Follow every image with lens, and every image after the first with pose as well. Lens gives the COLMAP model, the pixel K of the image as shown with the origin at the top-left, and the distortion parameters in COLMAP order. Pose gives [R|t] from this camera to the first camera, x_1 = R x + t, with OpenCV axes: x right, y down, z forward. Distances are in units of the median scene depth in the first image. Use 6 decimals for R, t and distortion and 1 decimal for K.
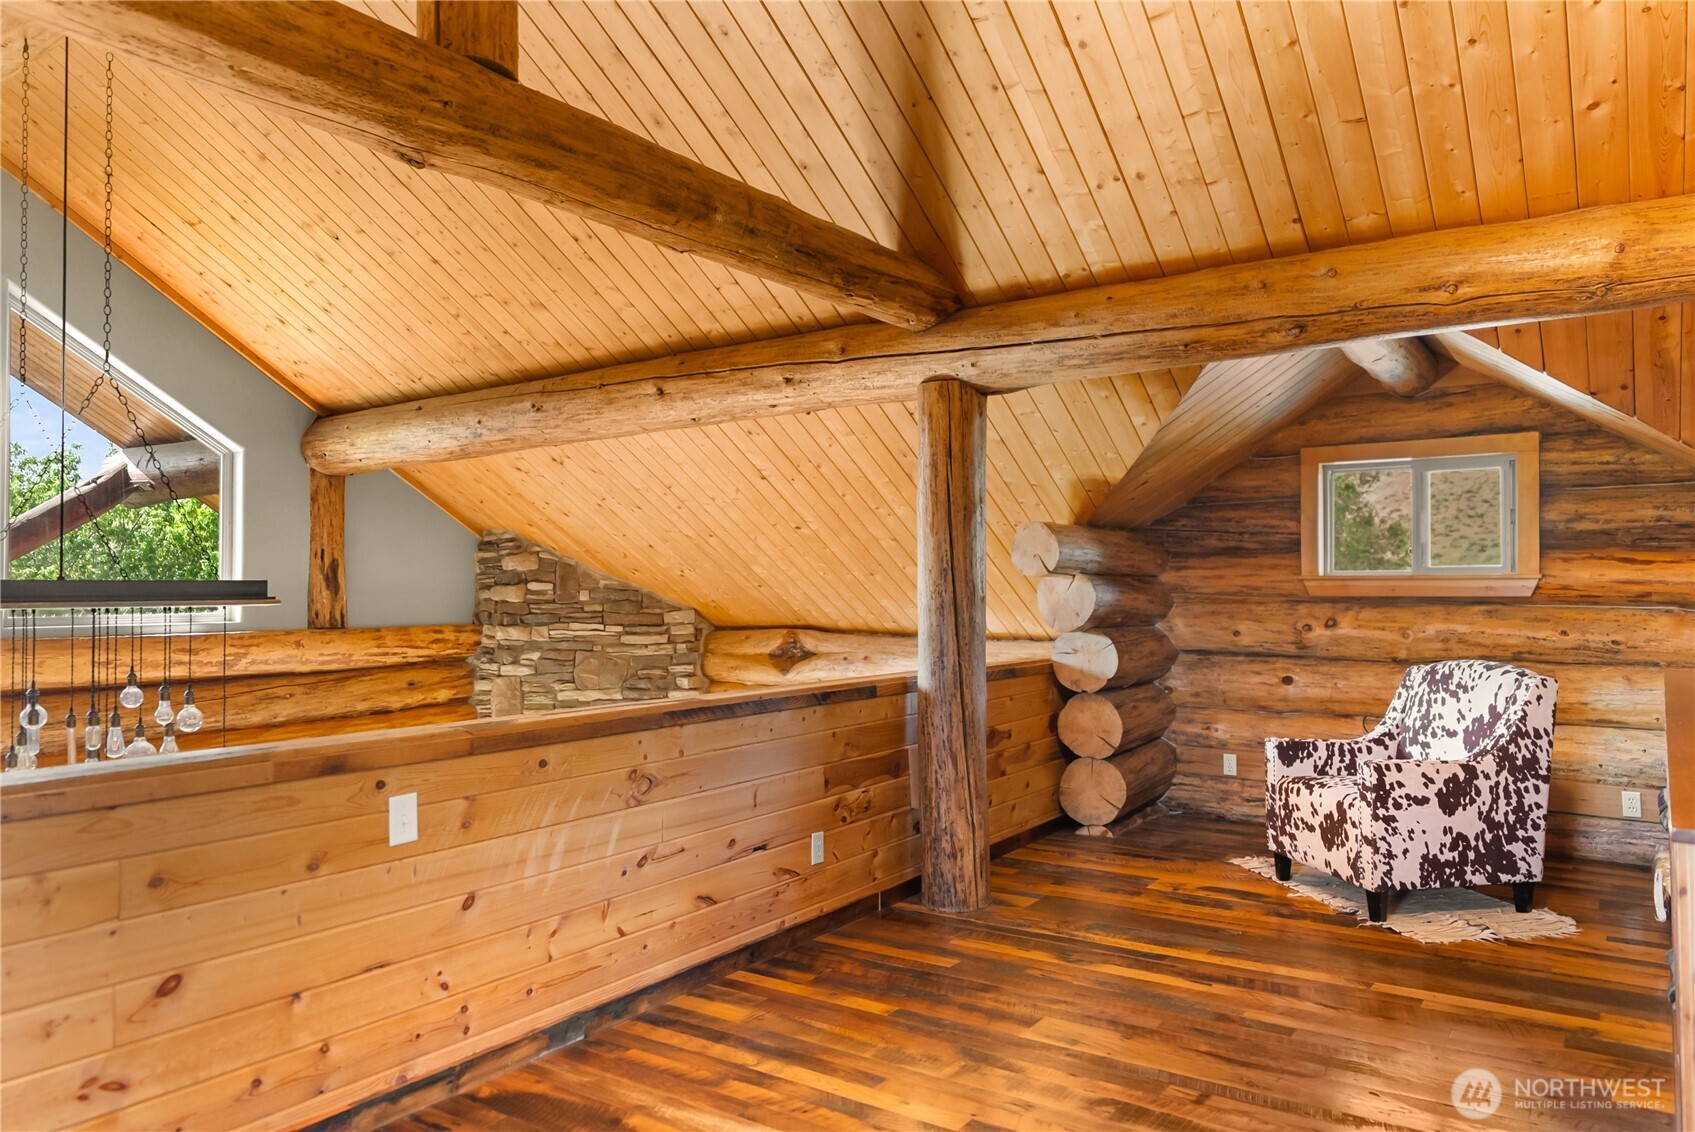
lens RADIAL K [[1154.8, 0, 847.5], [0, 1154.8, 566.0], [0, 0, 1]] dist [0.003181, 0.000764]
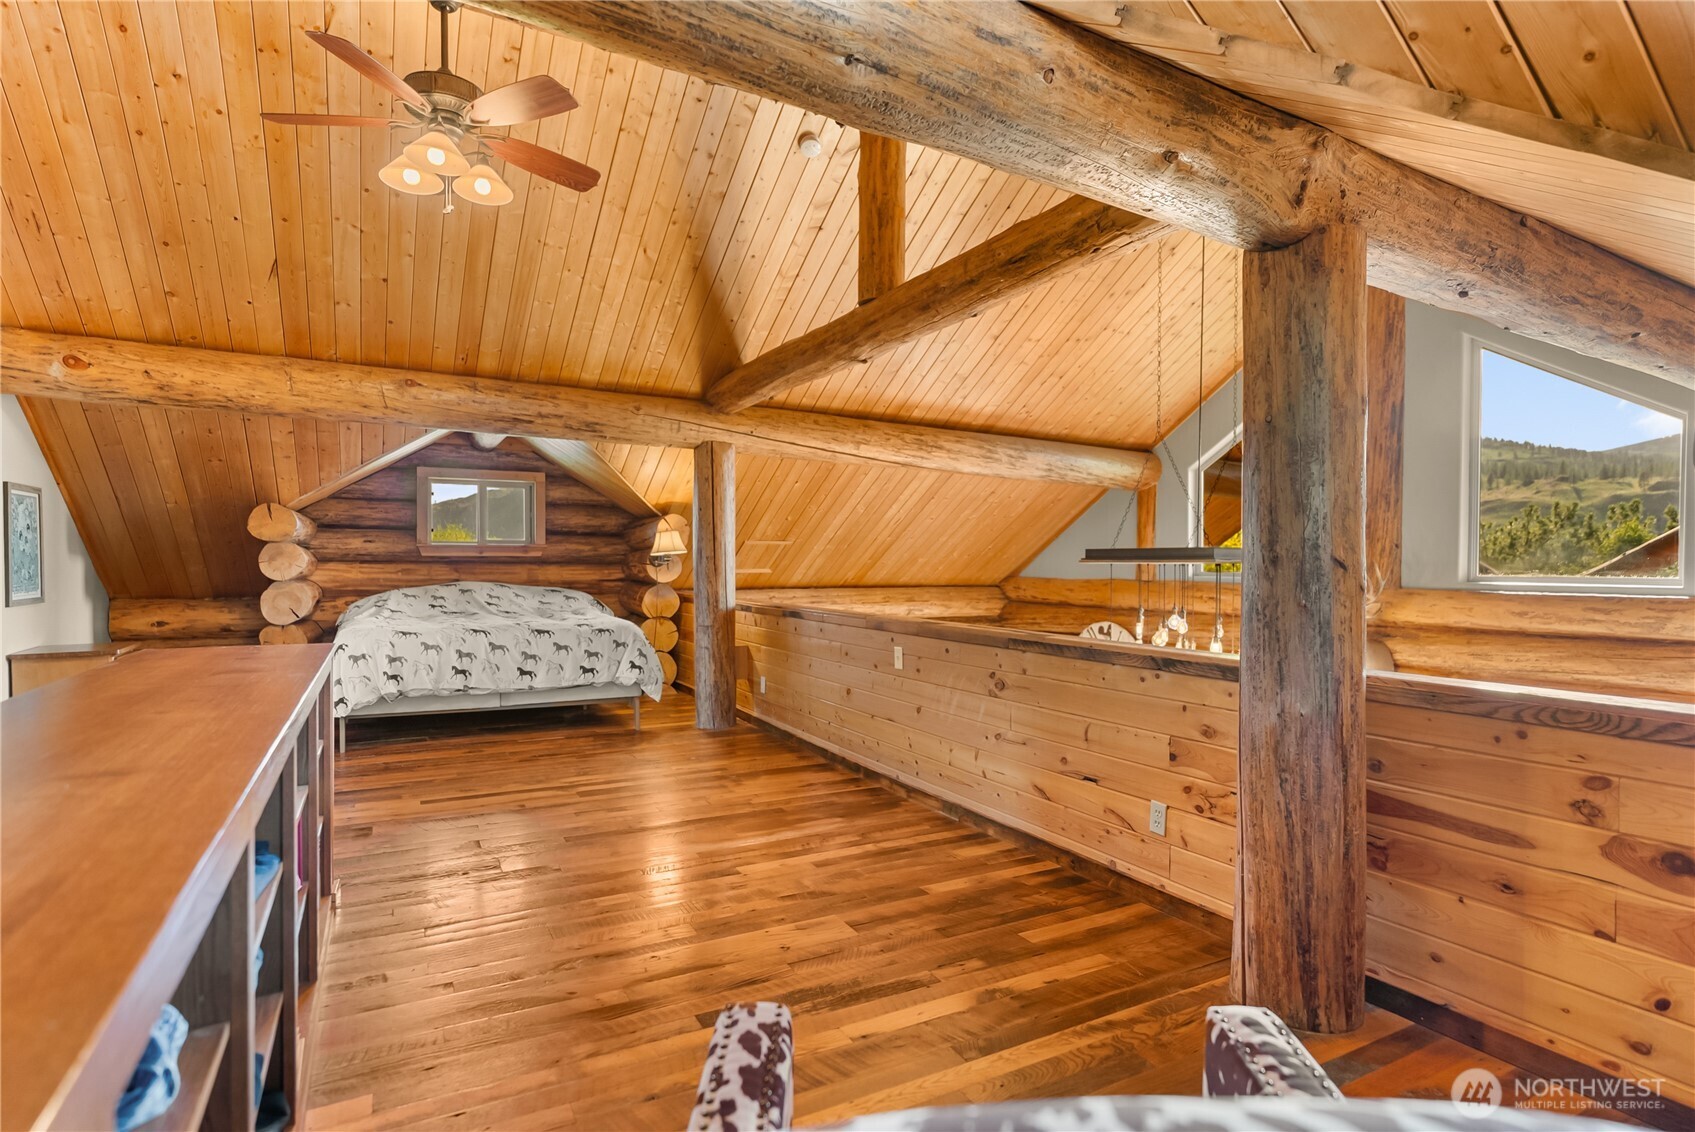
lens RADIAL K [[855.5, 0, 847.5], [0, 855.5, 566.0], [0, 0, 1]] dist [-0.001062, -0.000100]
pose [[-0.446120, 0.007407, -0.894943, 0.873484], [0.015306, 0.999883, 0.000645, 0.035856], [0.894842, -0.013411, -0.446181, 1.310195]]
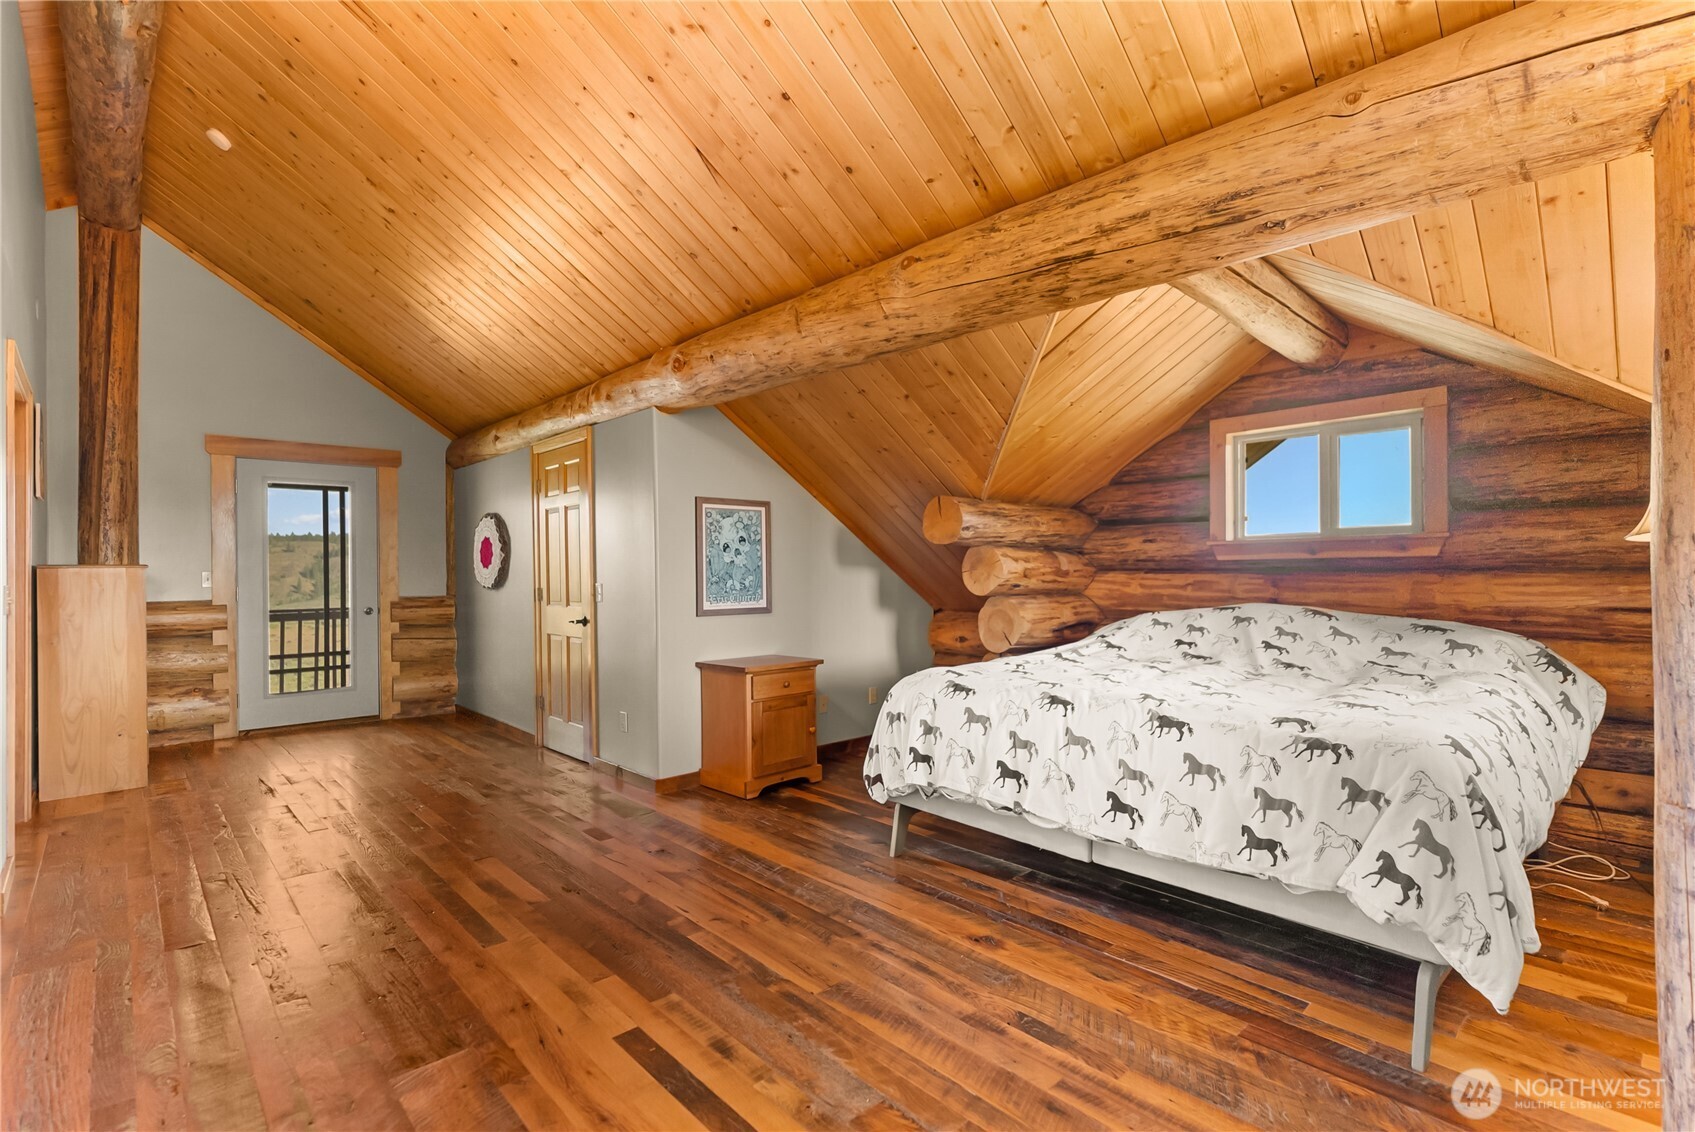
lens RADIAL K [[789.5, 0, 847.5], [0, 789.5, 566.0], [0, 0, 1]] dist [-0.000649, -0.000394]
pose [[-0.976388, 0.011319, 0.215726, 0.324474], [0.004686, 0.999501, -0.031233, 0.038198], [-0.215972, -0.029485, -0.975954, 1.036526]]
